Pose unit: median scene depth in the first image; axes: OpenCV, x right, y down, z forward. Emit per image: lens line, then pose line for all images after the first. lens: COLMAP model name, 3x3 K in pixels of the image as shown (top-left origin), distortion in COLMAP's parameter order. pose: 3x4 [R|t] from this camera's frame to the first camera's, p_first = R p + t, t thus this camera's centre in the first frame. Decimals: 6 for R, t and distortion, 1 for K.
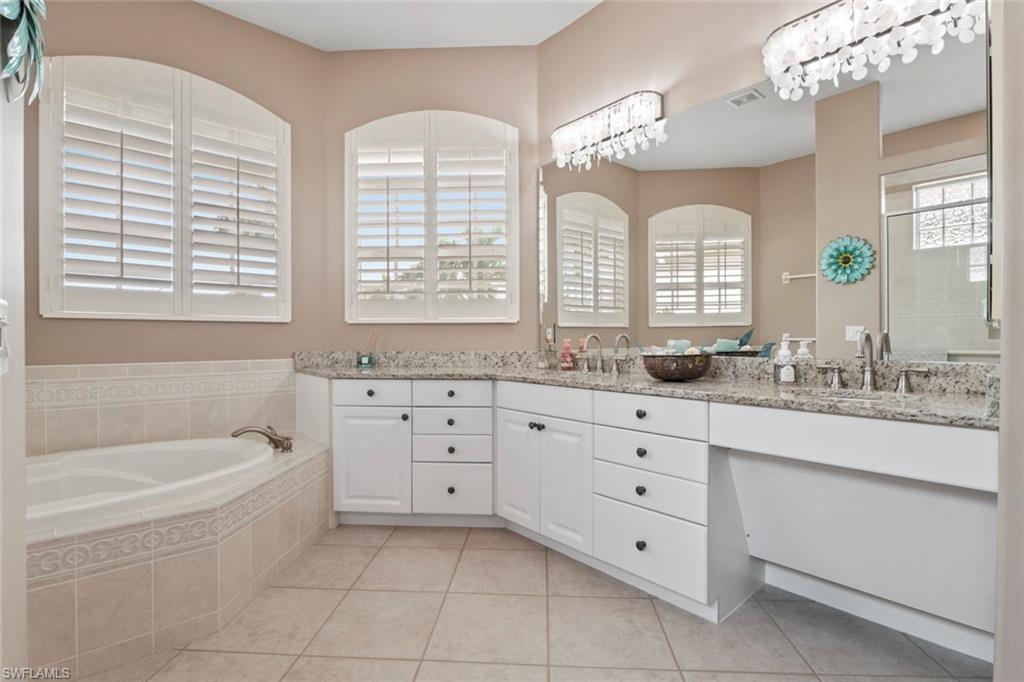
lens RADIAL K [[487.5, 0, 512.0], [0, 487.5, 341.0], [0, 0, 1]] dist [-0.003126, 0.000038]
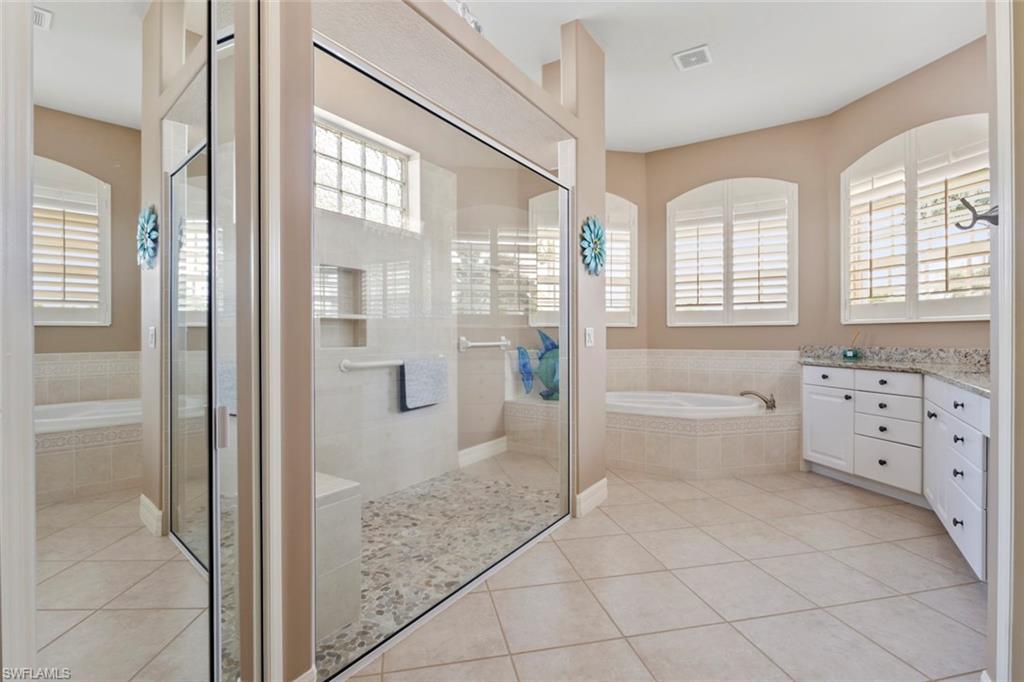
lens RADIAL K [[487.5, 0, 512.0], [0, 487.5, 341.0], [0, 0, 1]] dist [-0.003126, 0.000038]
pose [[0.286225, 0.009671, -0.958114, 0.745228], [-0.004401, 0.999952, 0.008779, -0.000287], [0.958152, 0.001704, 0.286254, -0.213317]]
